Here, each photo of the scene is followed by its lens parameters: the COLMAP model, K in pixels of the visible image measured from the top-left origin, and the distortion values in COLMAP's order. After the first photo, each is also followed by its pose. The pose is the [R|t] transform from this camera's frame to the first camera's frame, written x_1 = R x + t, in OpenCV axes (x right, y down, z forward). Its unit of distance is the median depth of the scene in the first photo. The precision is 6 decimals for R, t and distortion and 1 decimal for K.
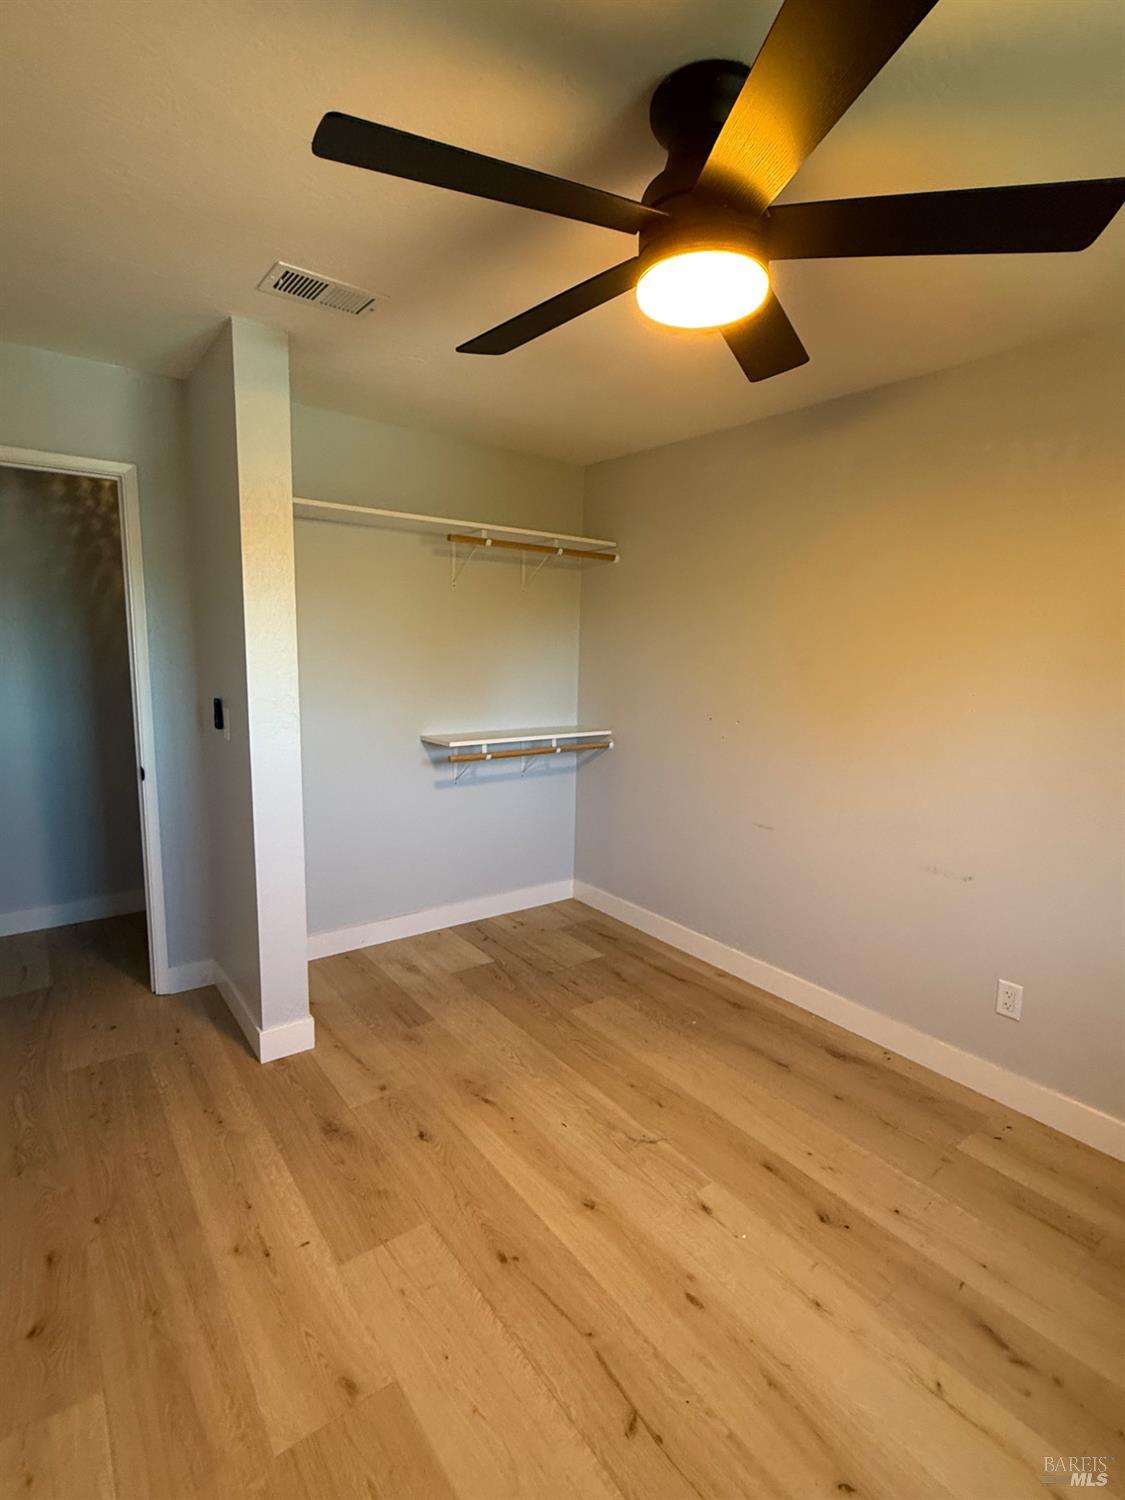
lens RADIAL K [[731.7, 0, 562.7], [0, 731.7, 746.8], [0, 0, 1]] dist [0.002021, 0.000022]
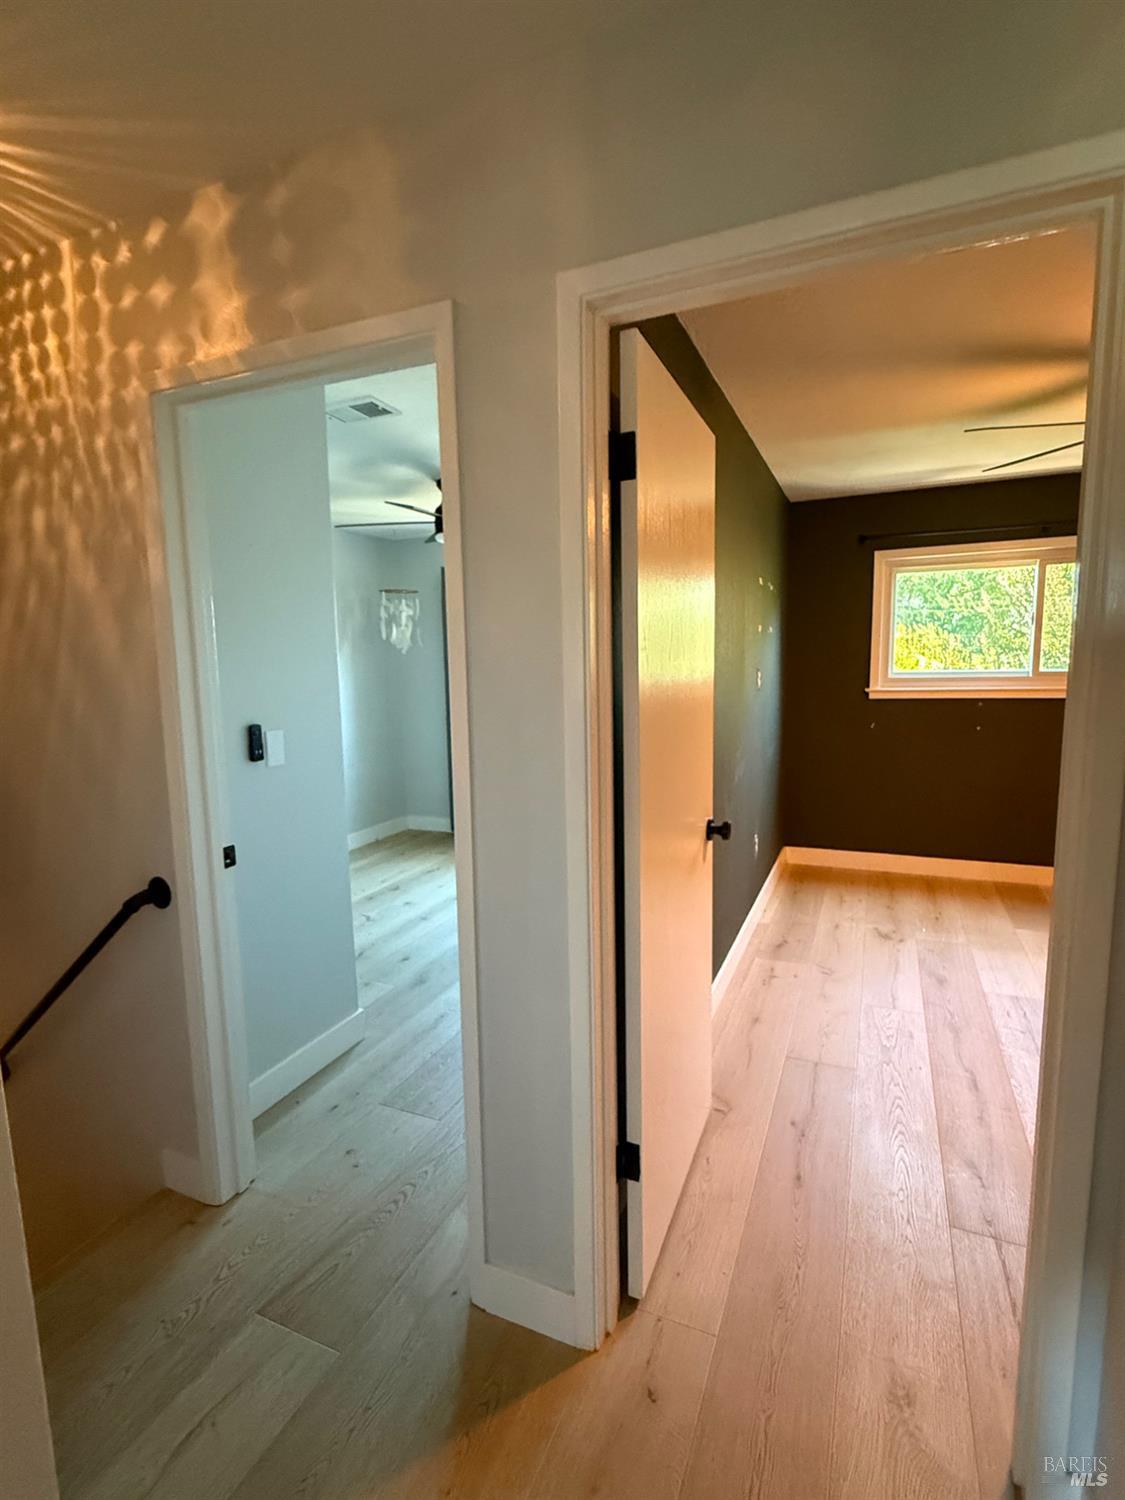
lens RADIAL K [[731.7, 0, 562.3], [0, 731.7, 754.0], [0, 0, 1]] dist [0.002021, 0.000022]
pose [[-0.505512, -0.116458, 0.854924, -1.860843], [0.122953, 0.971014, 0.204974, -0.219001], [-0.854014, 0.208733, -0.476541, 1.512761]]
